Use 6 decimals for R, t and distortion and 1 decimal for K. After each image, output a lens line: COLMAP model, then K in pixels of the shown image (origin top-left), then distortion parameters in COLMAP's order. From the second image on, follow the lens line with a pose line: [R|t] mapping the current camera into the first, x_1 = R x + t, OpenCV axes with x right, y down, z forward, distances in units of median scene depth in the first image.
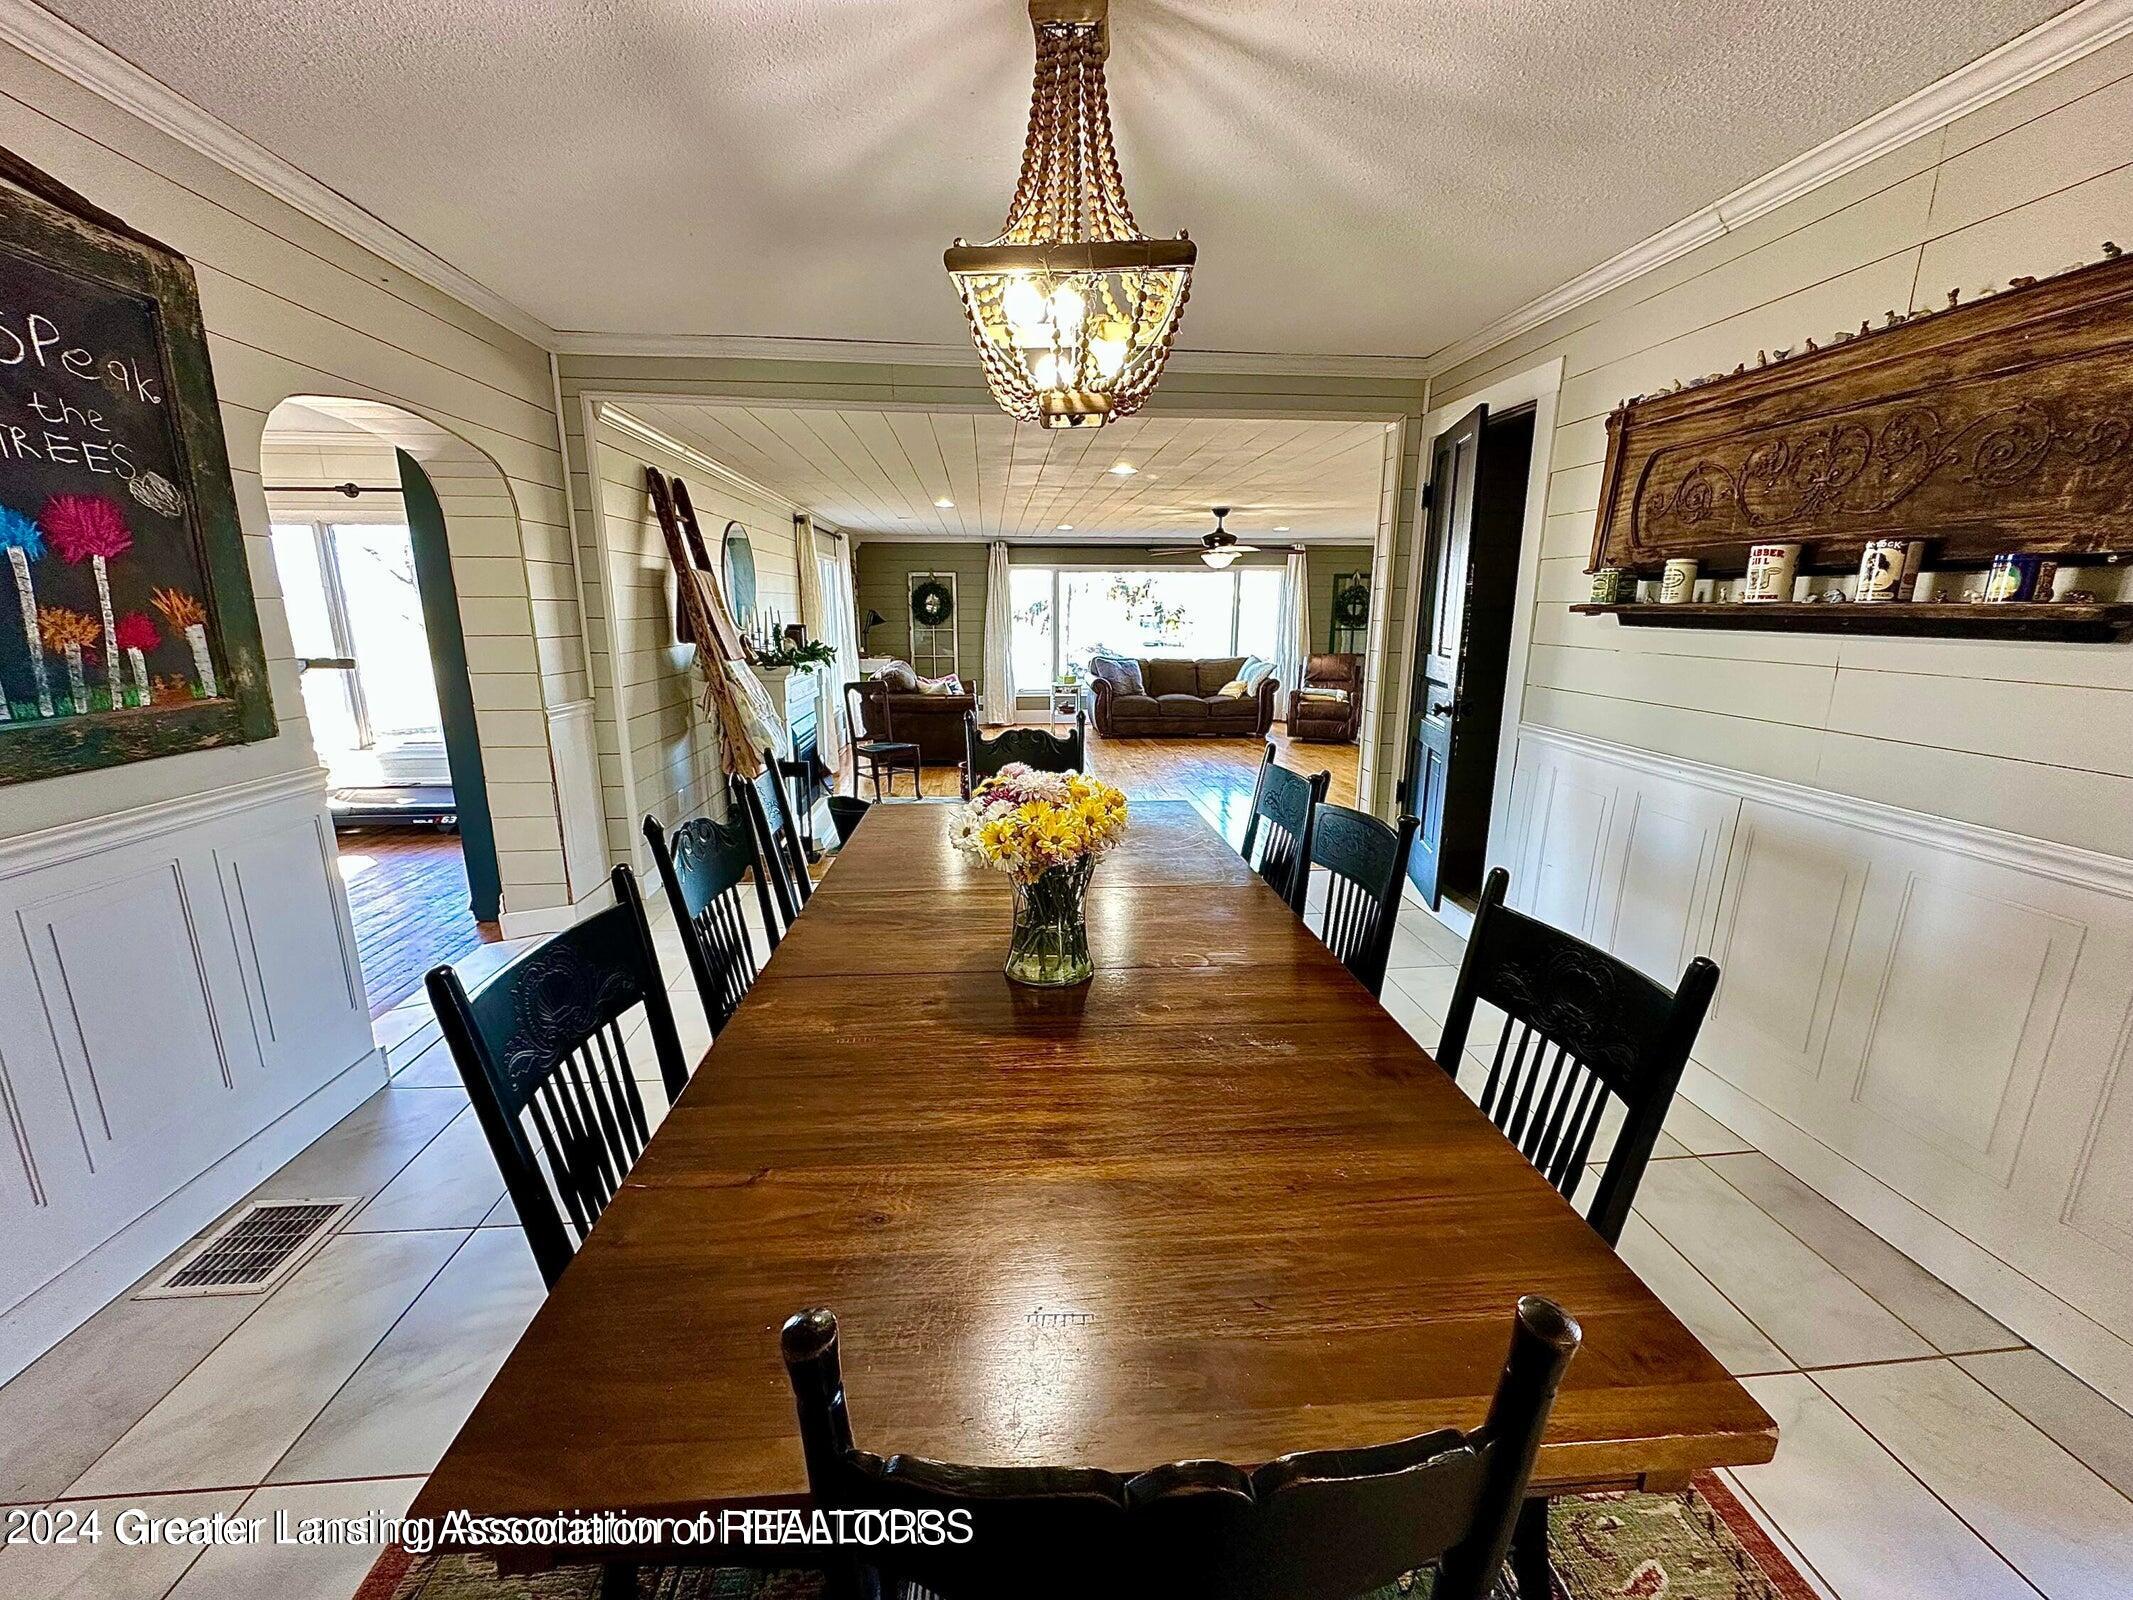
lens RADIAL K [[847.1, 0, 1066.5], [0, 847.1, 800.0], [0, 0, 1]] dist [-0.001674, -0.000157]
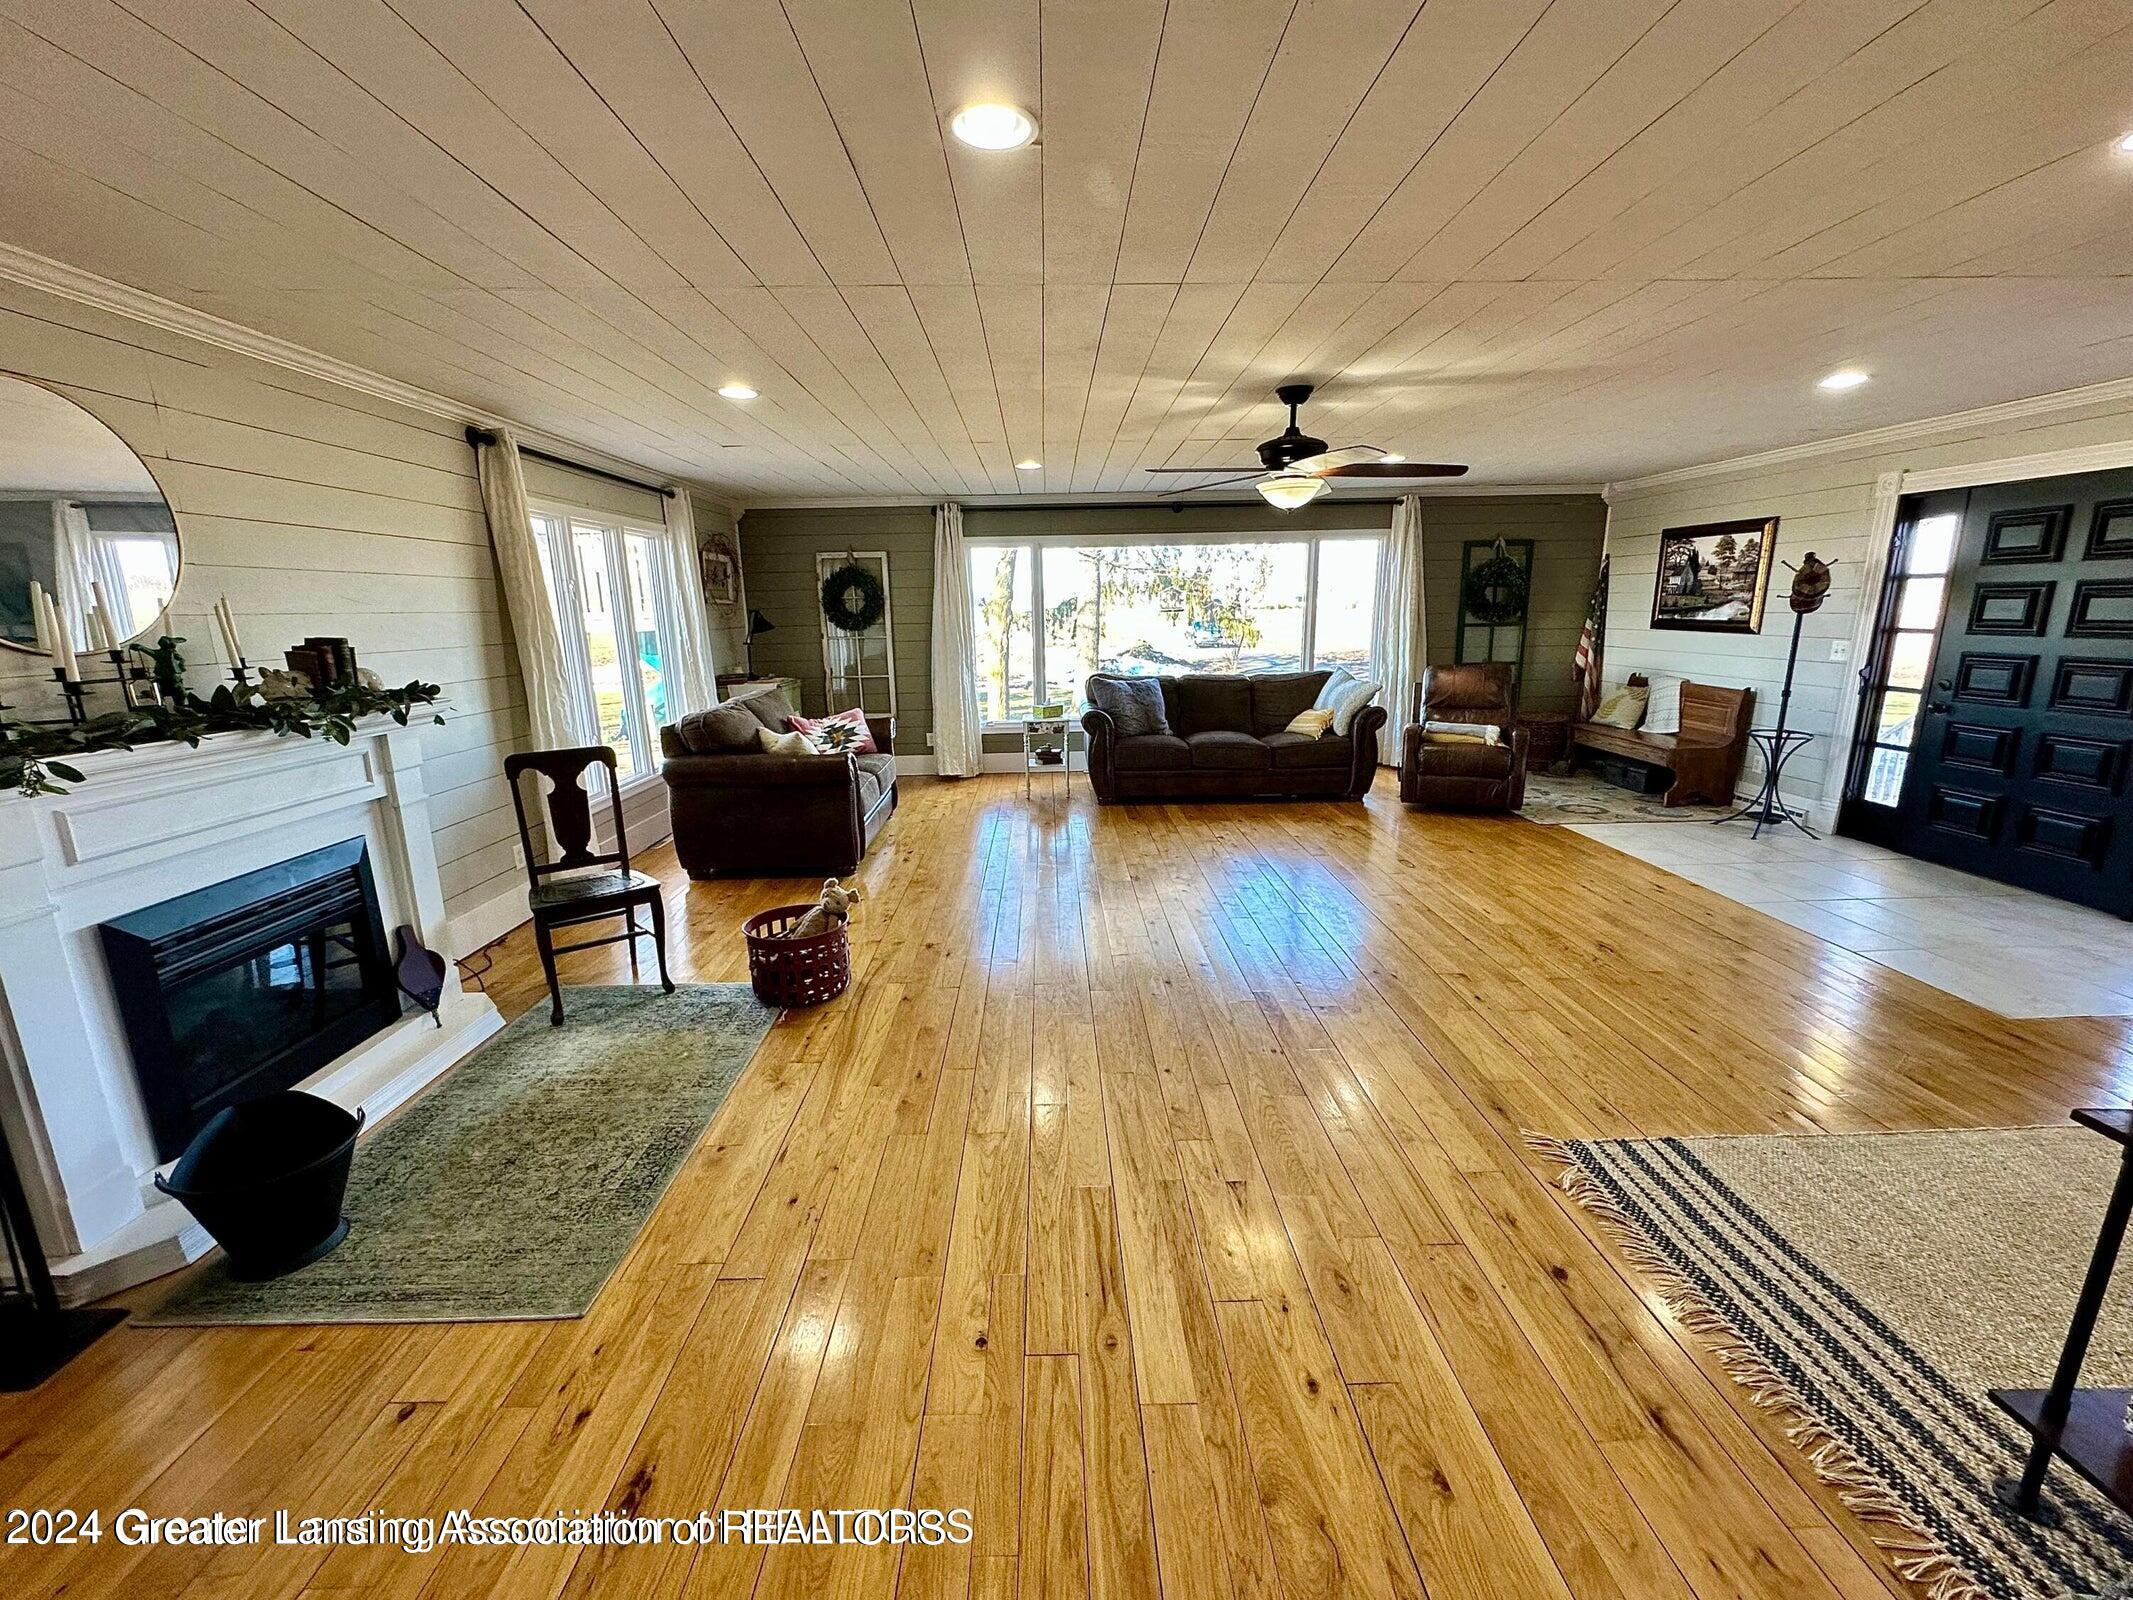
lens RADIAL K [[847.1, 0, 1066.5], [0, 847.1, 800.0], [0, 0, 1]] dist [-0.001674, -0.000157]
pose [[0.997635, -0.005514, -0.068519, 0.081238], [0.005379, 0.999983, -0.002153, -0.101112], [0.068529, 0.001779, 0.997648, 0.494747]]
